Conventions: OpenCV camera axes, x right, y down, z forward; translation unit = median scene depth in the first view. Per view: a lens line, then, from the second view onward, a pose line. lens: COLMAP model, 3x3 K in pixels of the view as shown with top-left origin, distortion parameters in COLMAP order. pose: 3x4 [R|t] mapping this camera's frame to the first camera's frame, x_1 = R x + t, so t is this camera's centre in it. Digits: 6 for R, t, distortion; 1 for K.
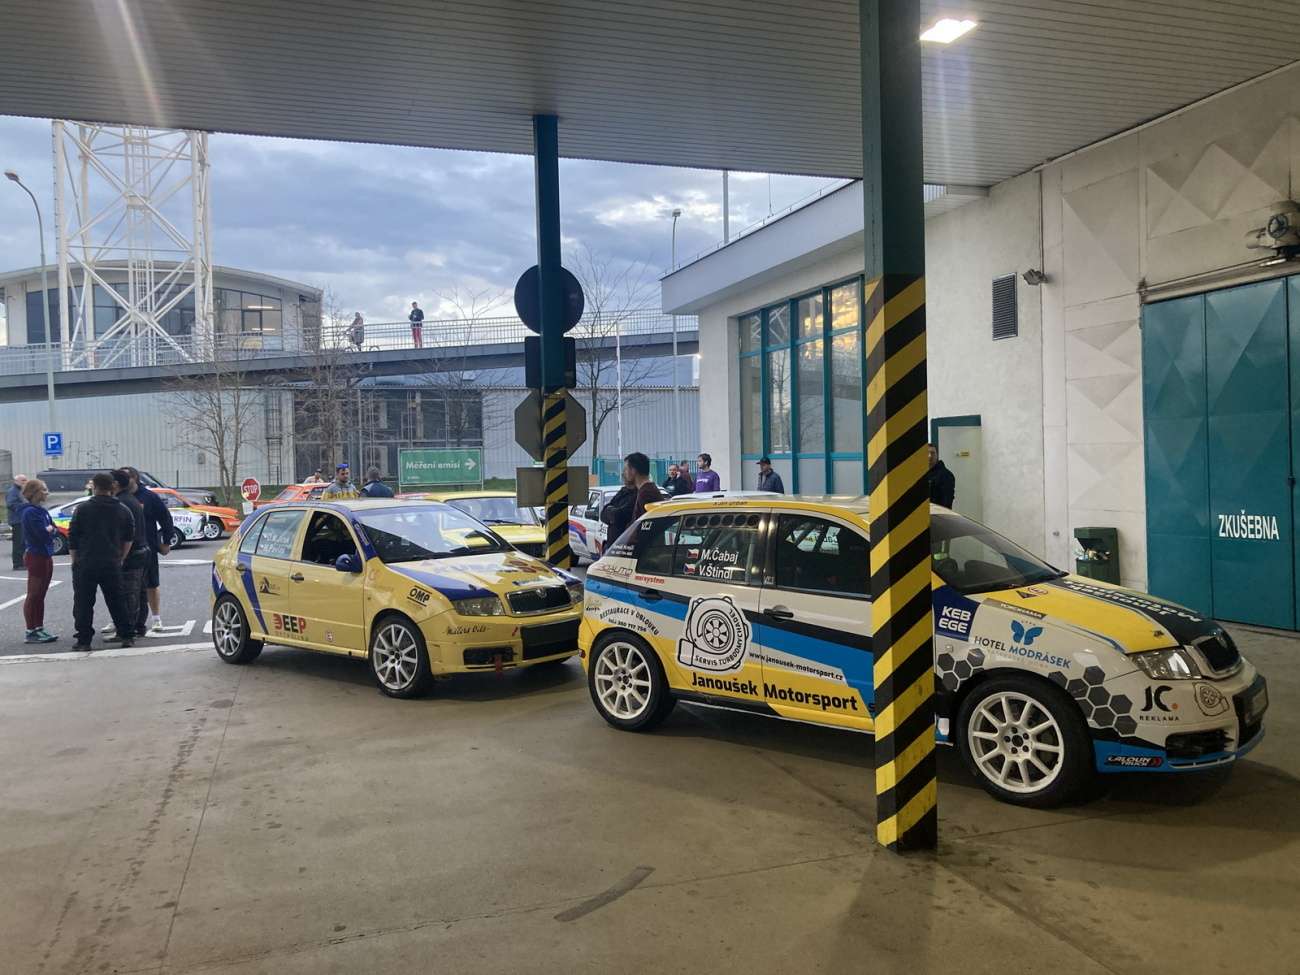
lens RADIAL K [[1058.6, 0, 643.5], [0, 1058.6, 485.2], [0, 0, 1]] dist [0.036110, -0.037653]
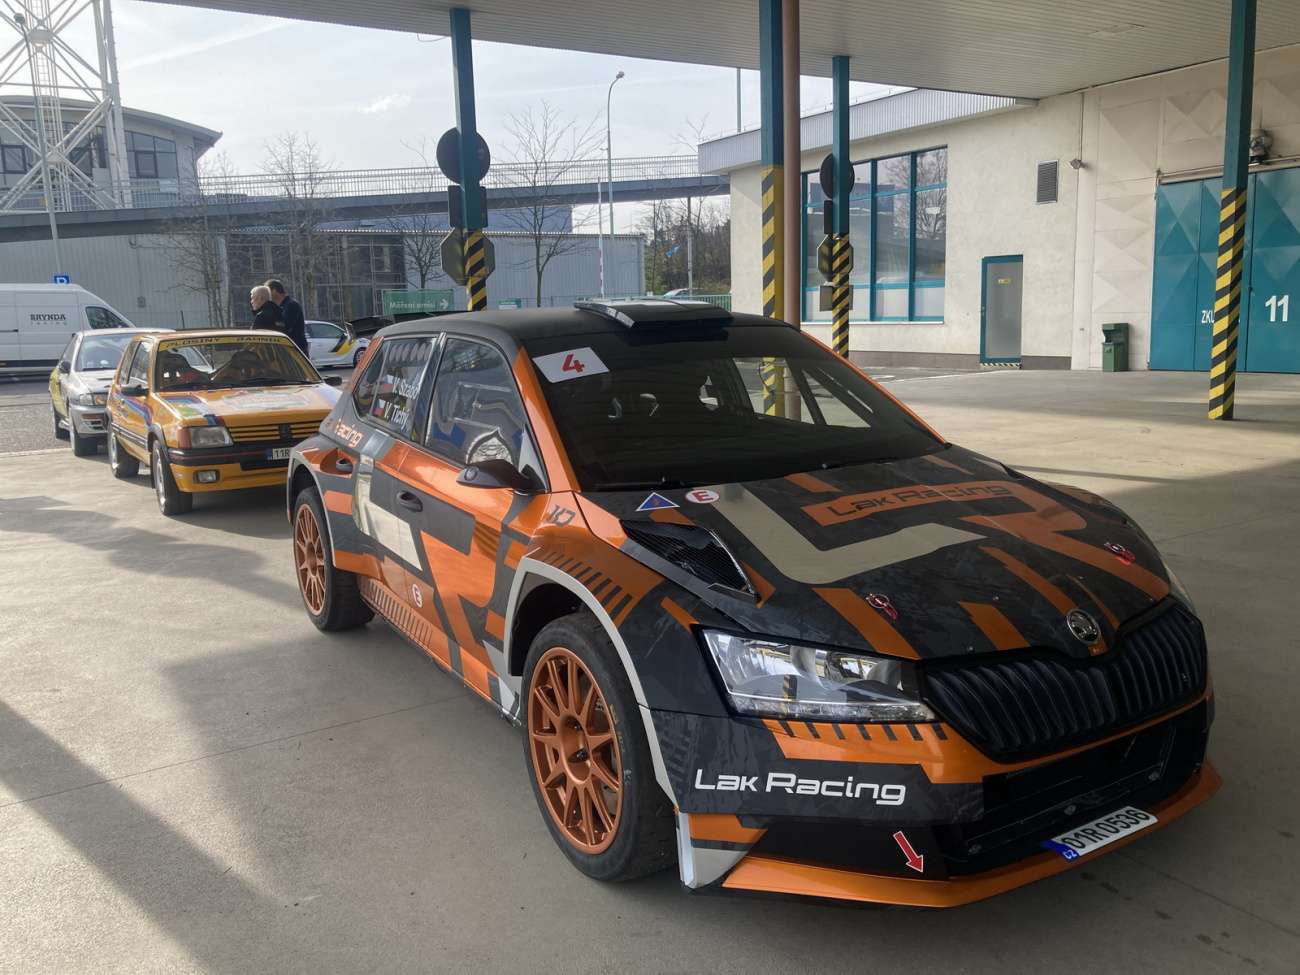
lens RADIAL K [[1058.6, 0, 634.5], [0, 1058.6, 487.1], [0, 0, 1]] dist [0.036110, -0.037653]
pose [[0.977654, -0.041630, 0.206058, -0.211866], [0.012378, 0.989895, 0.141264, 0.015680], [-0.209856, -0.135557, 0.968290, -0.153363]]
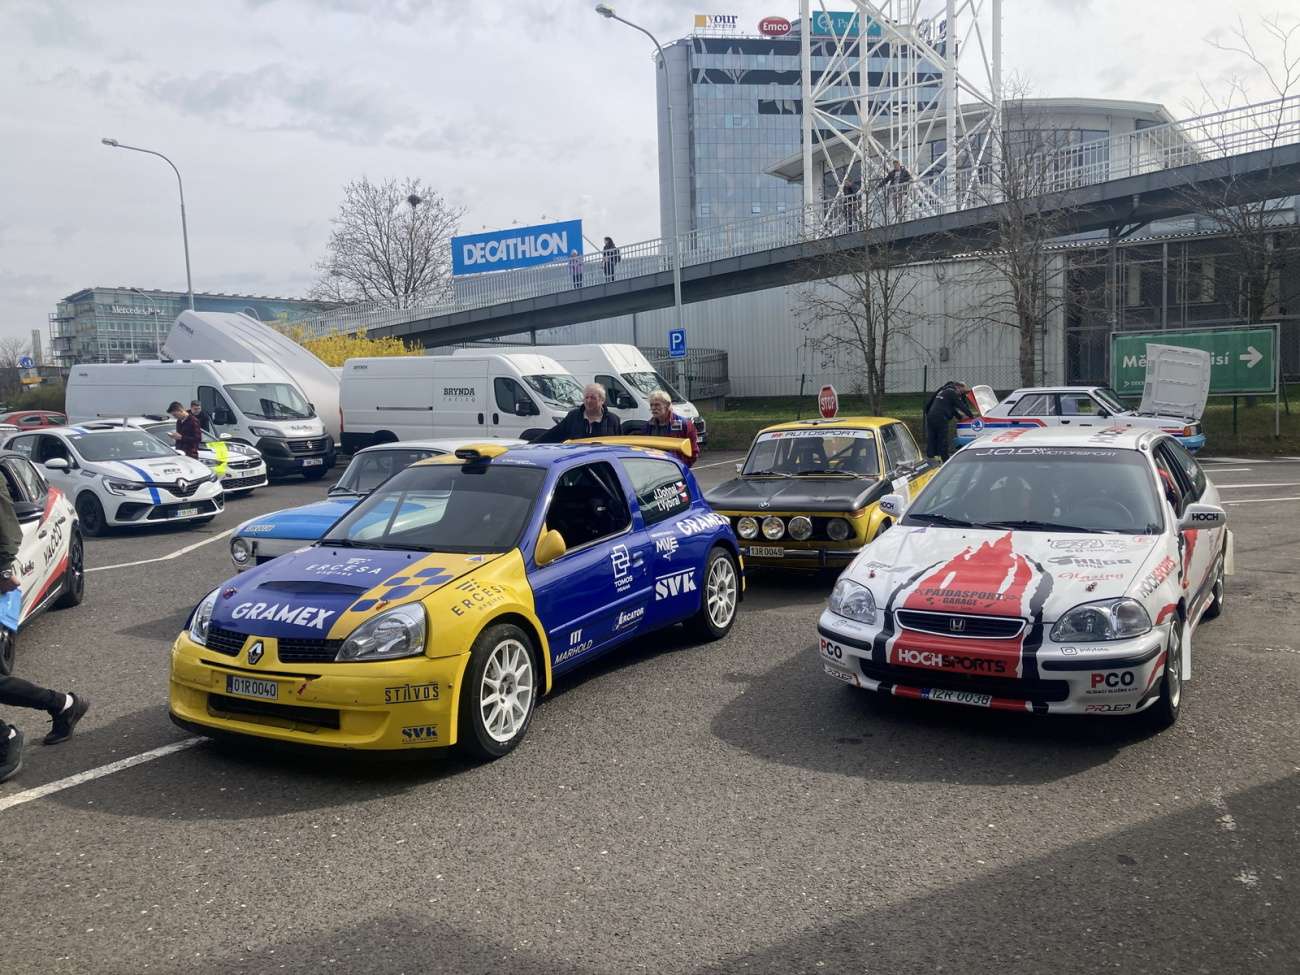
lens RADIAL K [[1058.6, 0, 636.8], [0, 1058.6, 481.9], [0, 0, 1]] dist [0.036110, -0.037653]
pose [[0.617478, 0.075651, -0.782942, 0.073837], [0.001026, 0.995286, 0.096978, -0.010205], [0.786587, -0.060685, 0.614490, 0.430789]]
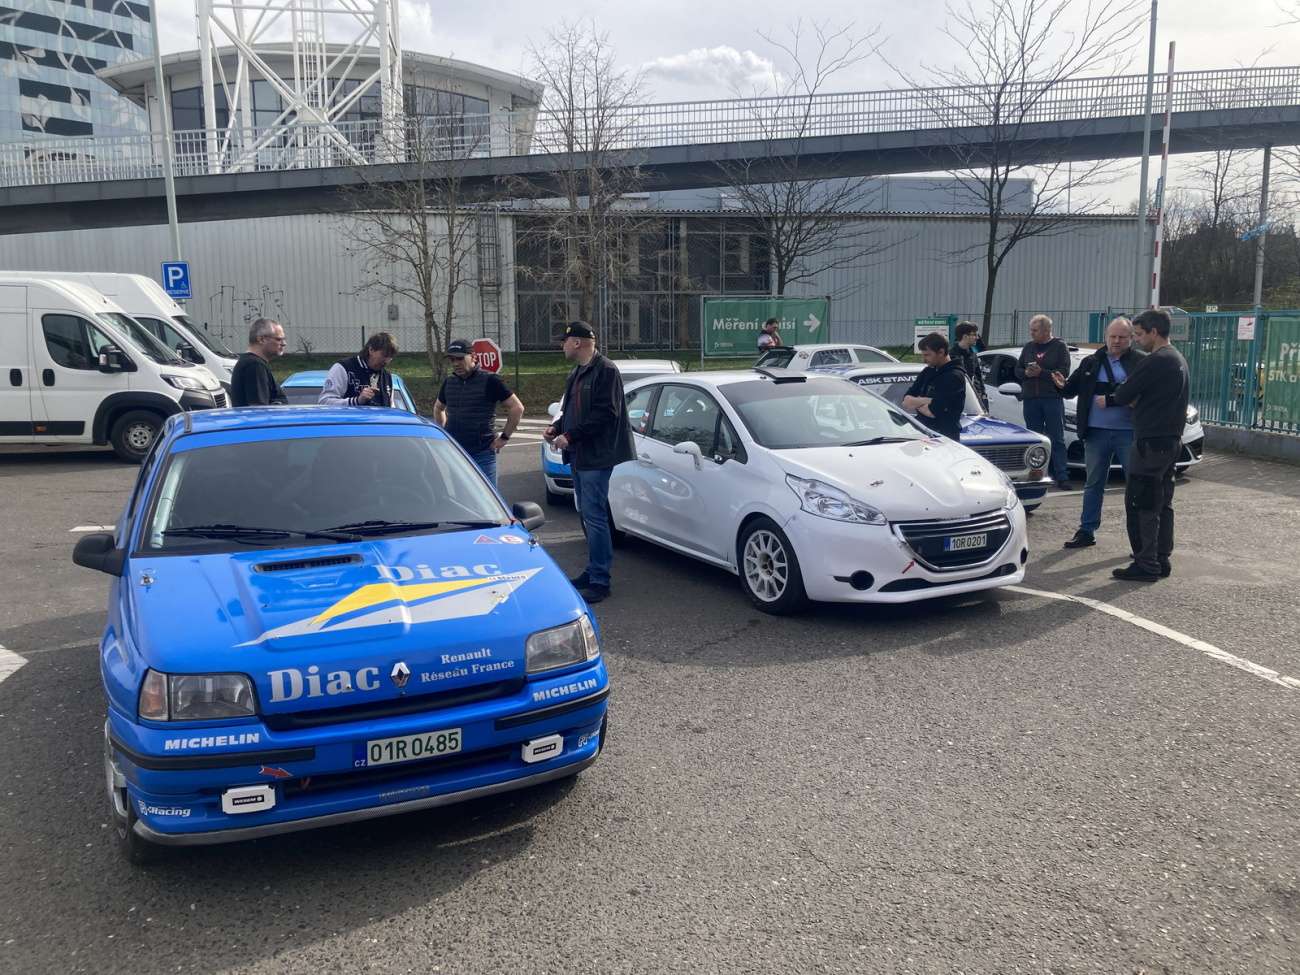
lens RADIAL K [[1058.6, 0, 641.2], [0, 1058.6, 479.9], [0, 0, 1]] dist [0.036110, -0.037653]
pose [[0.988024, 0.036072, -0.150023, -0.171490], [-0.018303, 0.992824, 0.118178, -0.000726], [0.153210, -0.114016, 0.981594, 0.383445]]
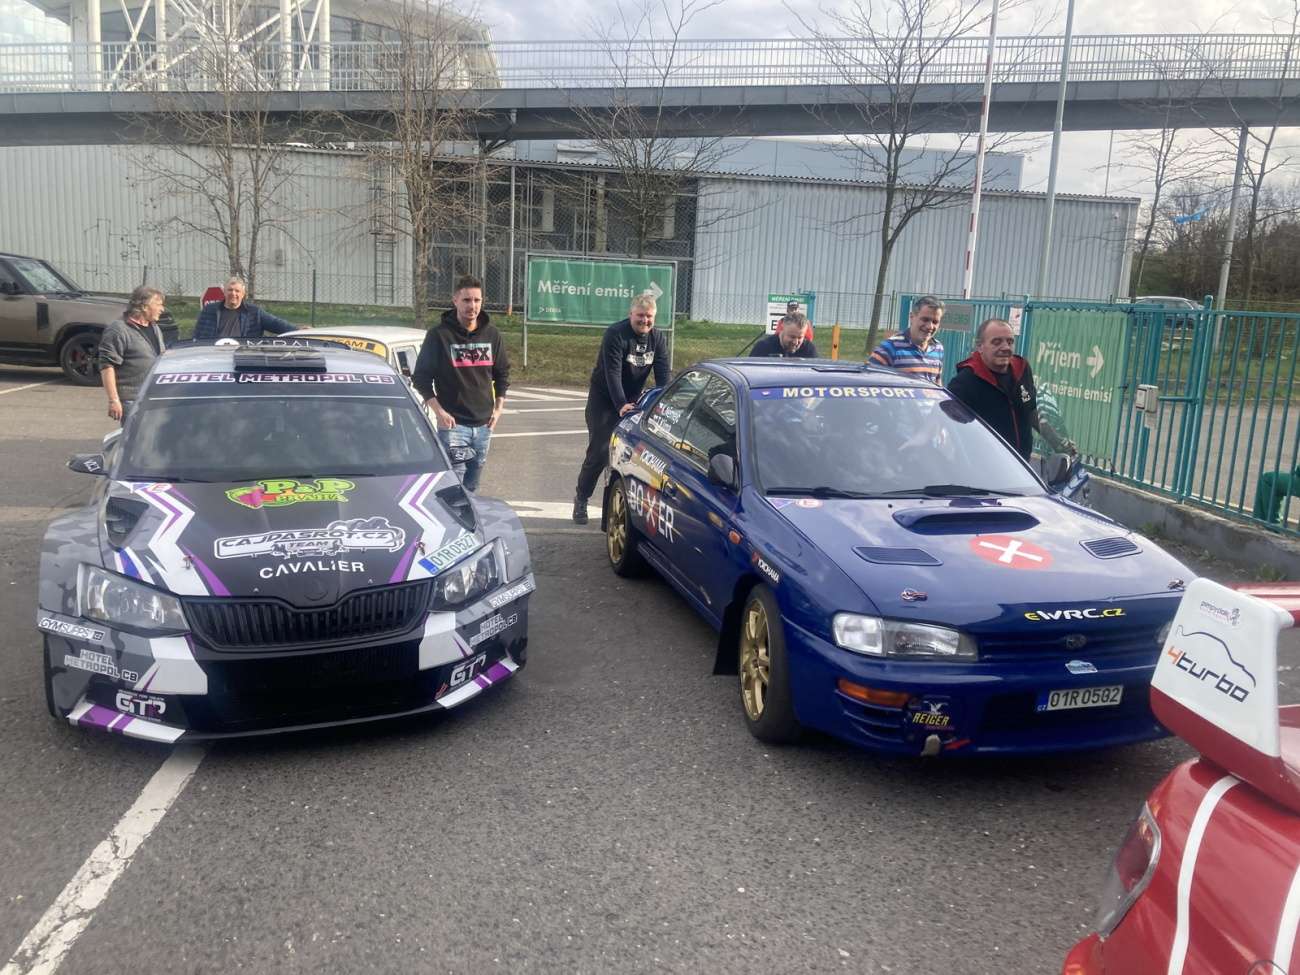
lens RADIAL K [[1058.6, 0, 648.5], [0, 1058.6, 480.9], [0, 0, 1]] dist [0.036110, -0.037653]
pose [[0.974762, 0.105514, -0.196737, -0.050495], [-0.076278, 0.985635, 0.150685, -0.006429], [0.209810, -0.131875, 0.968808, 0.472155]]
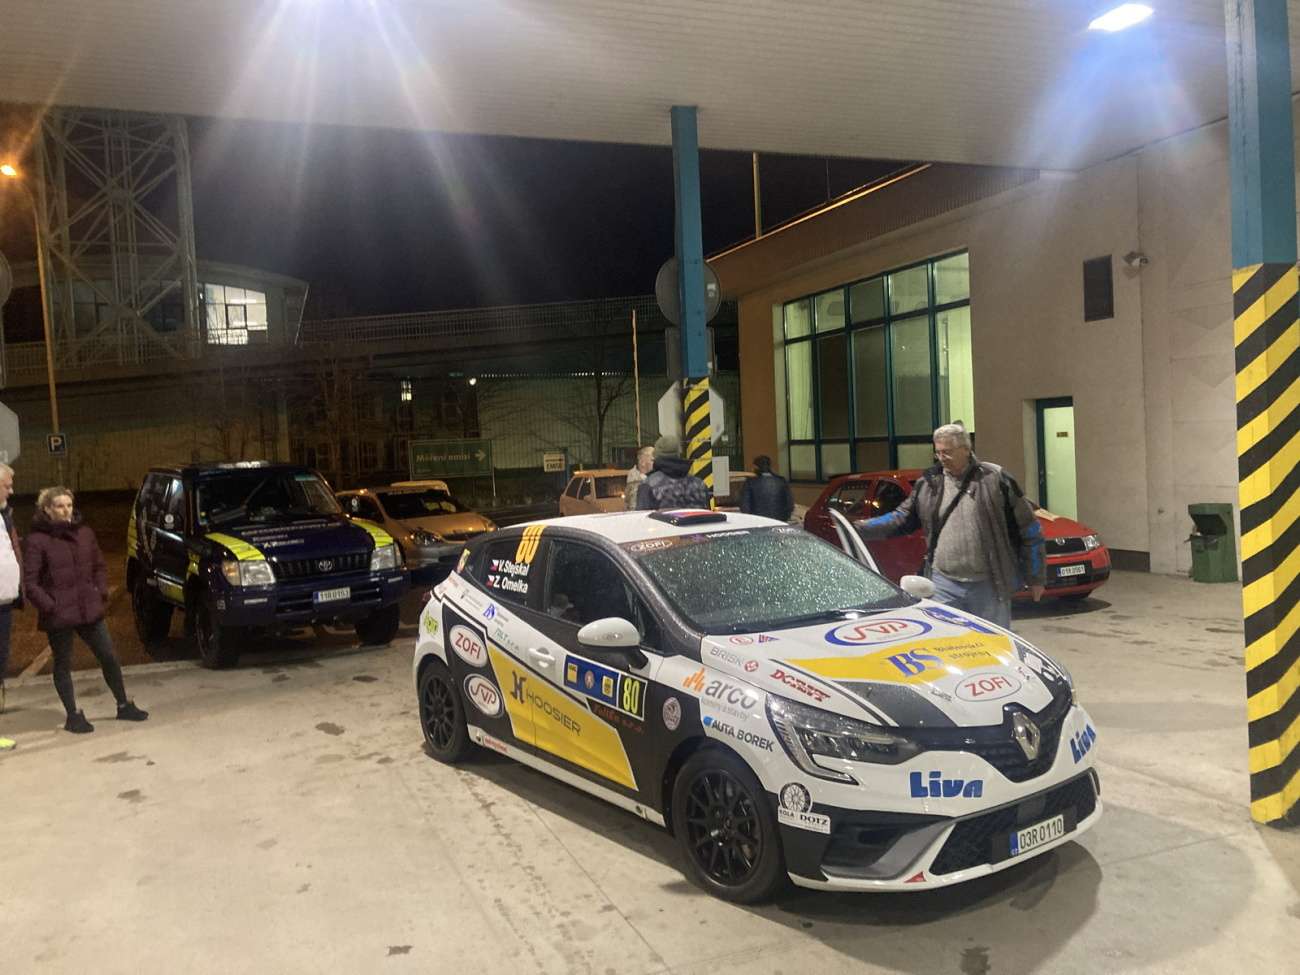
lens RADIAL K [[1058.6, 0, 649.2], [0, 1058.6, 480.8], [0, 0, 1]] dist [0.036110, -0.037653]
pose [[0.998665, -0.026471, 0.044352, -0.051836], [0.026054, 0.999611, 0.009968, -0.002050], [-0.044599, -0.008799, 0.998966, 0.000301]]
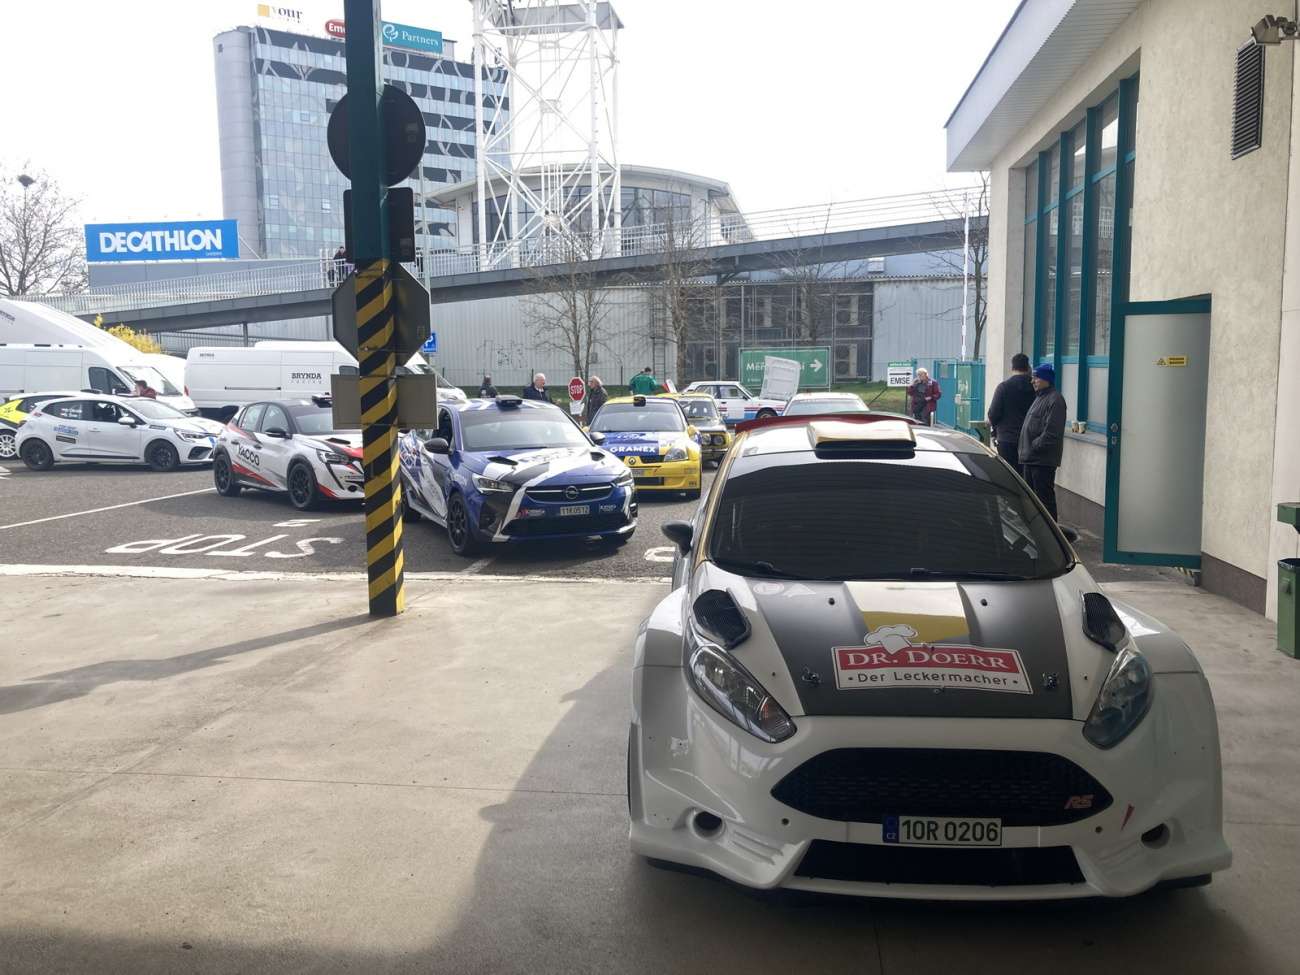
lens RADIAL K [[1058.6, 0, 642.4], [0, 1058.6, 486.7], [0, 0, 1]] dist [0.036110, -0.037653]
pose [[0.891830, 0.062382, -0.448048, 0.118149], [-0.019293, 0.994790, 0.100103, -0.004890], [0.451959, -0.080631, 0.888387, 0.124943]]
